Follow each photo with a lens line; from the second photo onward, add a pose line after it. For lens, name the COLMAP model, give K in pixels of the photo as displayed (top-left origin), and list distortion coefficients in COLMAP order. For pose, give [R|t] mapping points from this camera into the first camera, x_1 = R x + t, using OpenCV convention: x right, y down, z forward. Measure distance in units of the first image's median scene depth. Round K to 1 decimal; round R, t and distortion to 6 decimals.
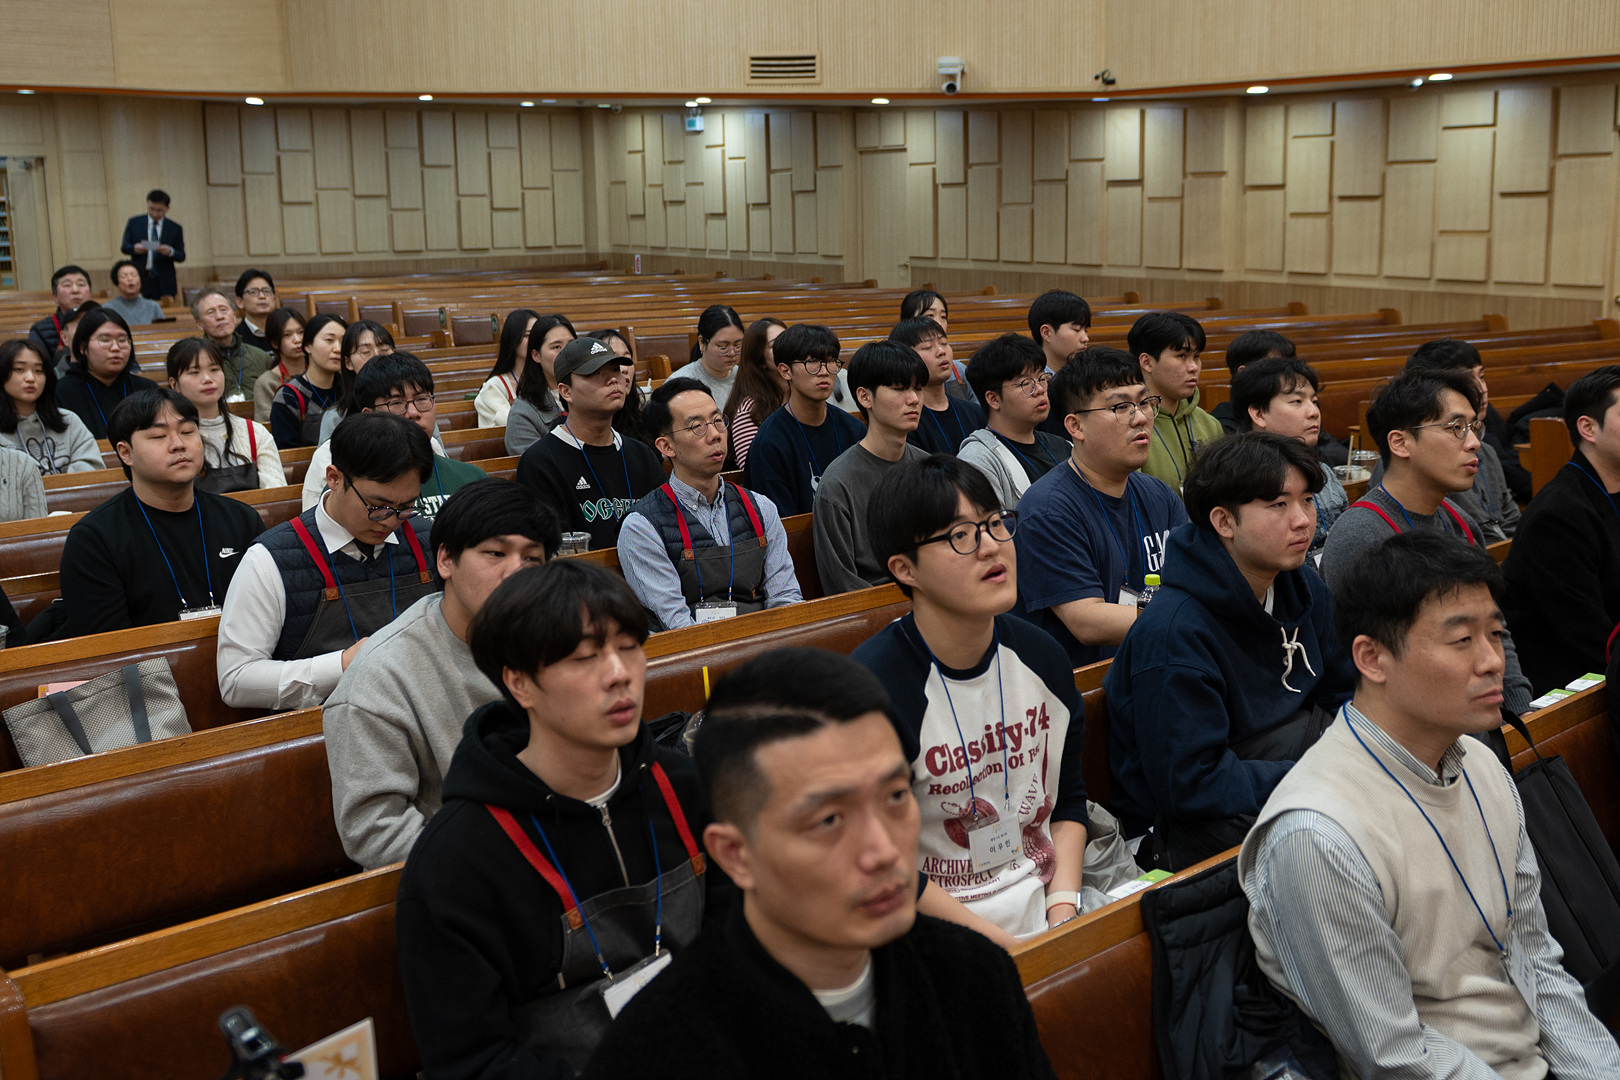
lens RADIAL K [[1690.5, 0, 812.4], [0, 1690.5, 534.7], [0, 0, 1]] dist [-0.007237, 0.002578]
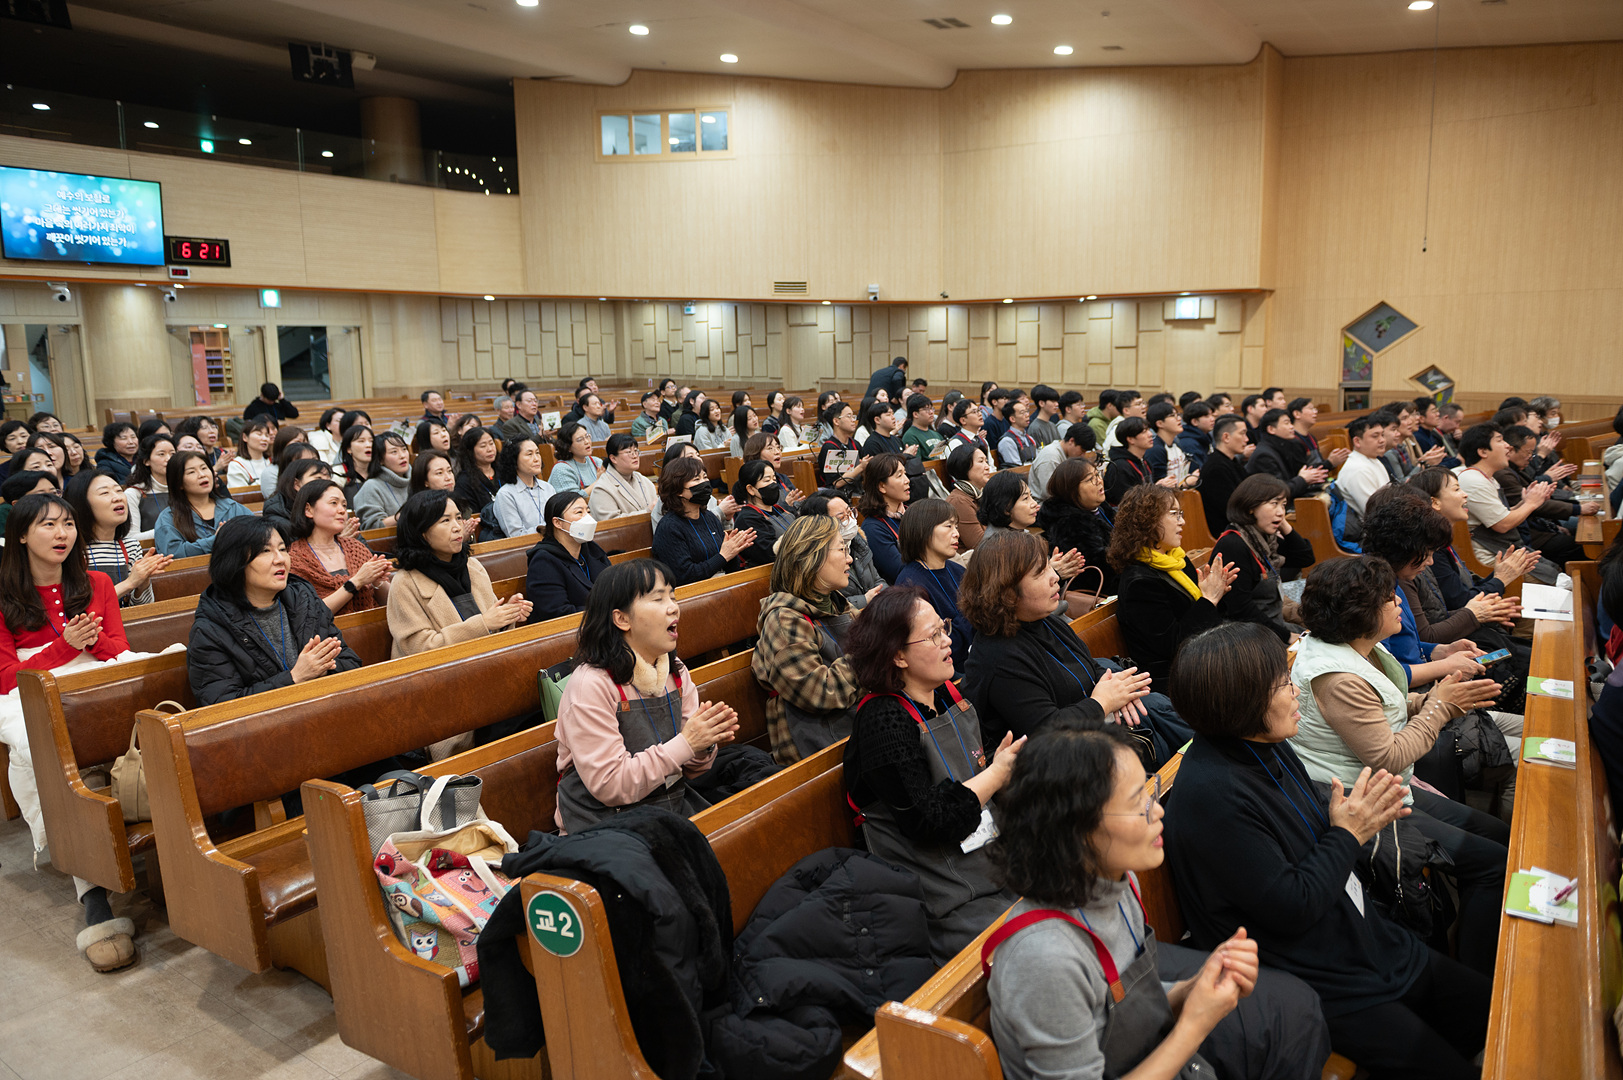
lens RADIAL K [[1128.8, 0, 811.5], [0, 1128.8, 540.0], [0, 0, 1]] dist [-0.007312, -0.006074]
pose [[0.974136, -0.036933, 0.222925, -0.269825], [0.043301, 0.998780, -0.023743, 0.062181], [-0.221776, 0.032782, 0.974546, -0.312682]]
